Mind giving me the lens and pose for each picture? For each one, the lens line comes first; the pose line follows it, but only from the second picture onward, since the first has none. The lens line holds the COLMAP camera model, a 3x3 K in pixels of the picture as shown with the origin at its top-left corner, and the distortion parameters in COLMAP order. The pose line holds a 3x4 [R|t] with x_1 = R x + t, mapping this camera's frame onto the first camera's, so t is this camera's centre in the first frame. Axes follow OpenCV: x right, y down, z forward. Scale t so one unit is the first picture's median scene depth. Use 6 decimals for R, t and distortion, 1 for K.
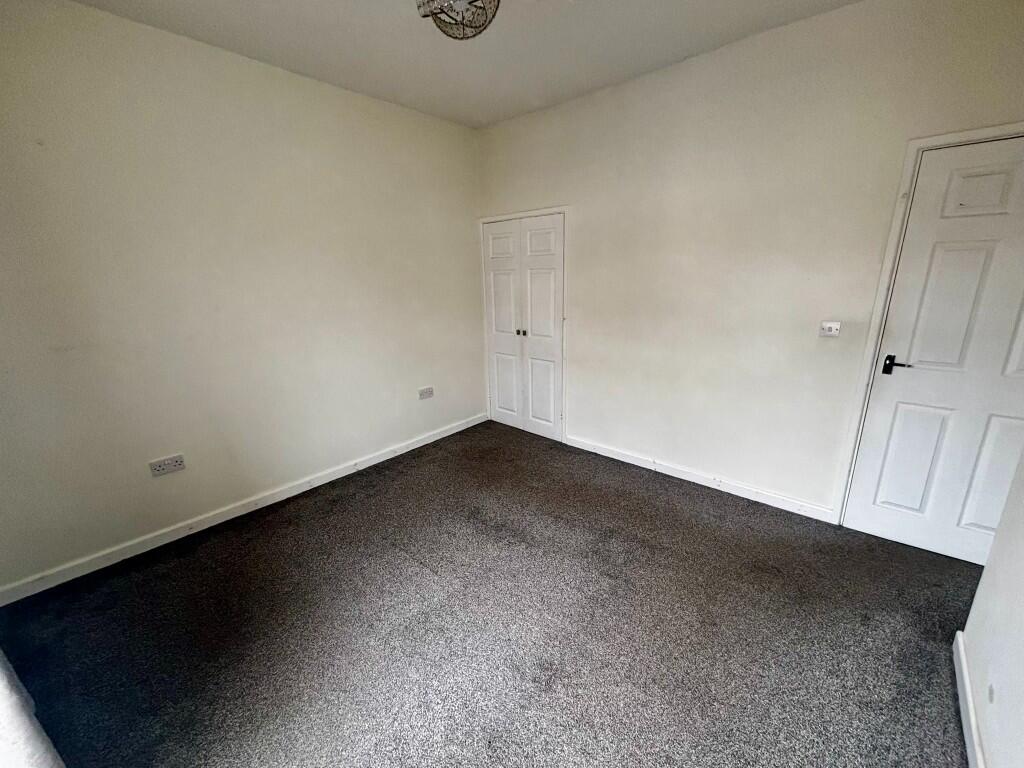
lens RADIAL K [[419.9, 0, 512.0], [0, 419.9, 384.0], [0, 0, 1]] dist [-0.001697, -0.000128]
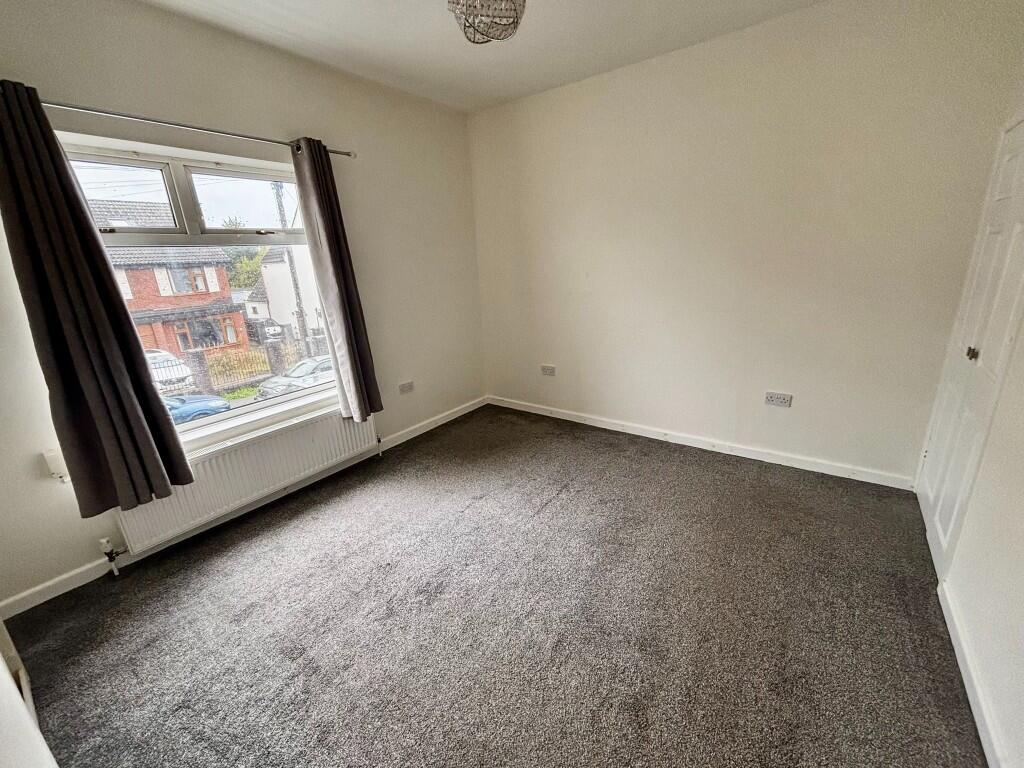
lens RADIAL K [[416.2, 0, 512.0], [0, 416.2, 384.0], [0, 0, 1]] dist [0.001101, 0.000073]
pose [[0.087678, 0.308298, -0.947241, 0.650011], [-0.208578, 0.935506, 0.285172, -0.170069], [0.974068, 0.172570, 0.146327, 0.561993]]
